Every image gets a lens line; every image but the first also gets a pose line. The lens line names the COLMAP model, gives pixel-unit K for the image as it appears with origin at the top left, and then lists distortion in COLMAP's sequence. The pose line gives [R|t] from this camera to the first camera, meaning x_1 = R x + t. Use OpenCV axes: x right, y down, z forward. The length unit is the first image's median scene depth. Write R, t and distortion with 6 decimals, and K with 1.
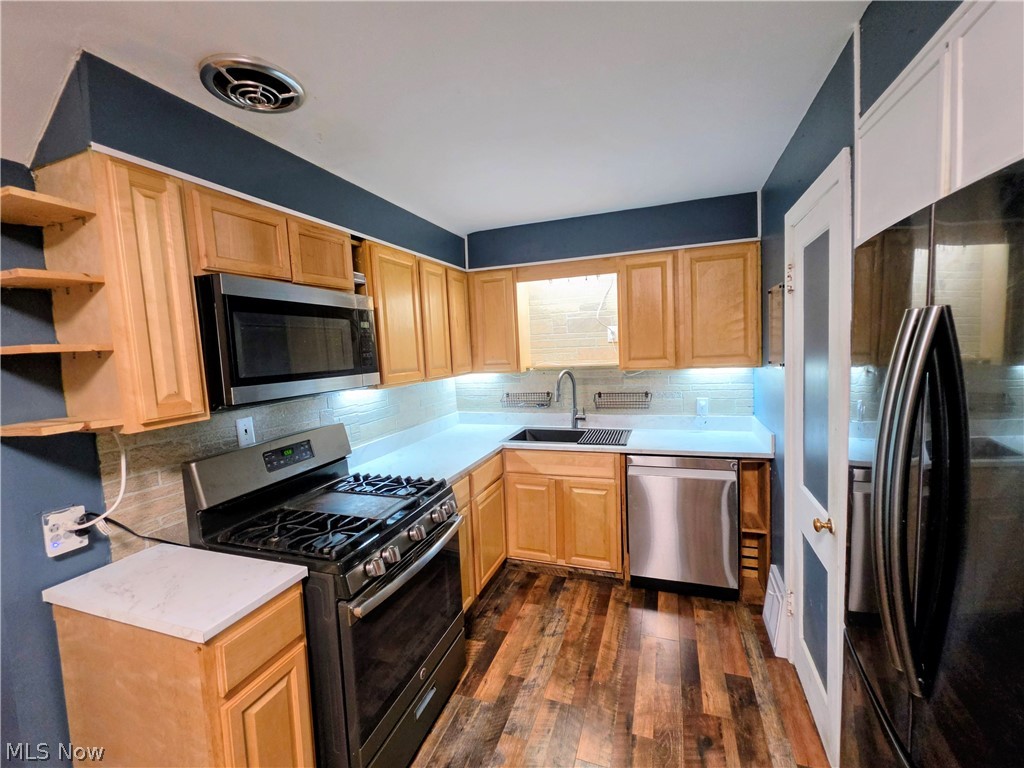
lens RADIAL K [[443.7, 0, 512.0], [0, 443.7, 384.0], [0, 0, 1]] dist [-0.001823, -0.000100]
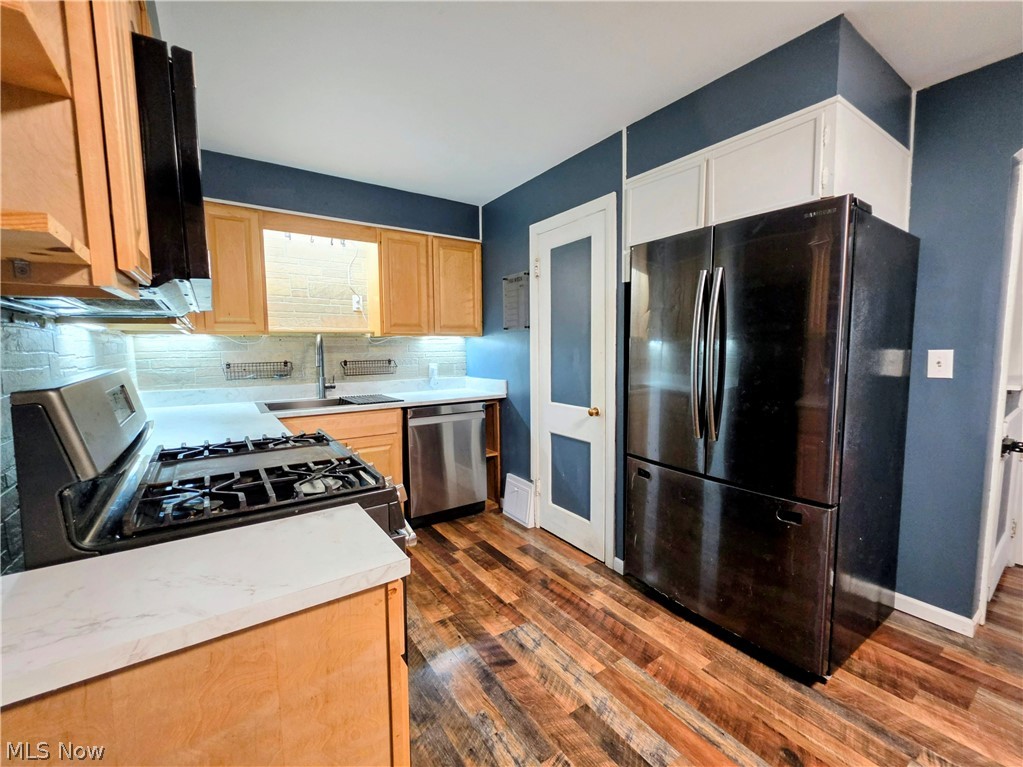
lens RADIAL K [[423.8, 0, 510.8], [0, 423.8, 381.2], [0, 0, 1]] dist [-0.004310, -0.000062]
pose [[0.582155, -0.026135, 0.812658, -0.462239], [0.050612, 0.998710, -0.004137, 0.113024], [-0.811501, 0.043538, 0.582727, 0.180362]]
